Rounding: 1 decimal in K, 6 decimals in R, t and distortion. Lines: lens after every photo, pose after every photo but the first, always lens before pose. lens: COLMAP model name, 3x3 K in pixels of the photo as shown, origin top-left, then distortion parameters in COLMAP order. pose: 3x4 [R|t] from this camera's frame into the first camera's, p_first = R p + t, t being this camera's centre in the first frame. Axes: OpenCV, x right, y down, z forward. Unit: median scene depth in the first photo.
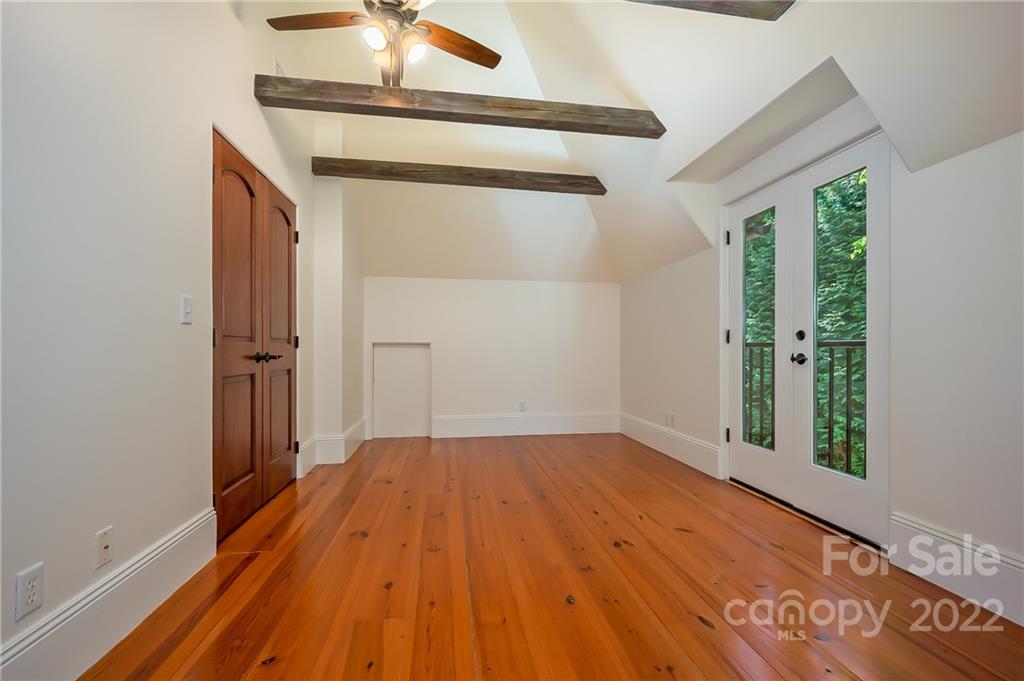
lens RADIAL K [[438.2, 0, 513.3], [0, 438.2, 351.7], [0, 0, 1]] dist [0.000291, 0.000064]
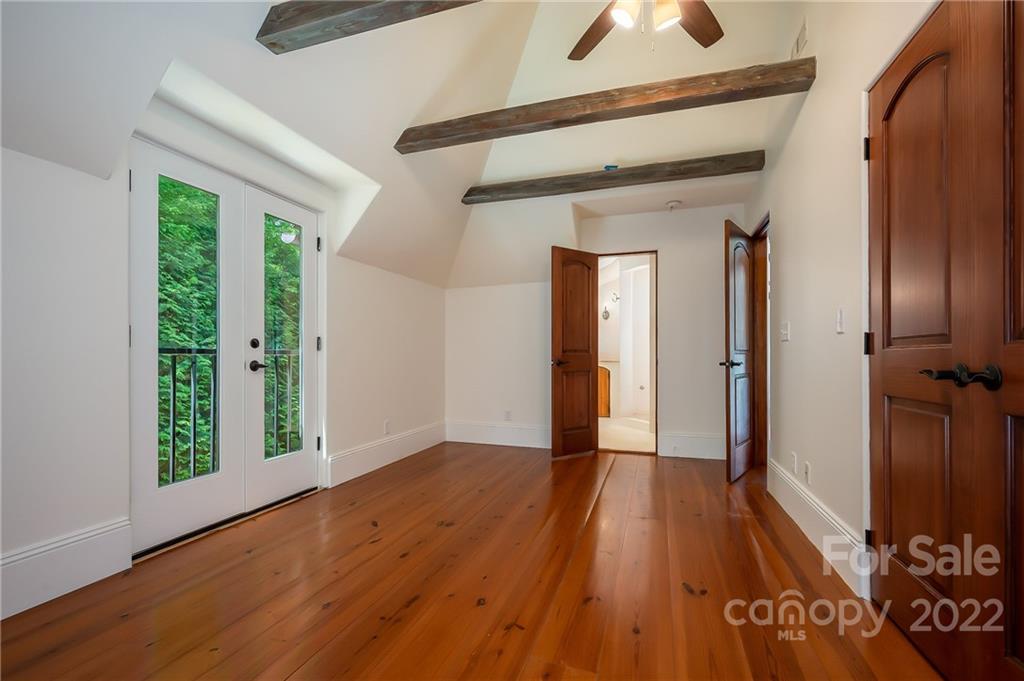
lens RADIAL K [[438.2, 0, 513.3], [0, 438.2, 351.7], [0, 0, 1]] dist [0.000291, 0.000064]
pose [[-0.893604, 0.002892, 0.448847, -0.361056], [0.001729, 0.999994, -0.003002, -0.013027], [-0.448853, -0.001907, -0.893604, 1.623105]]
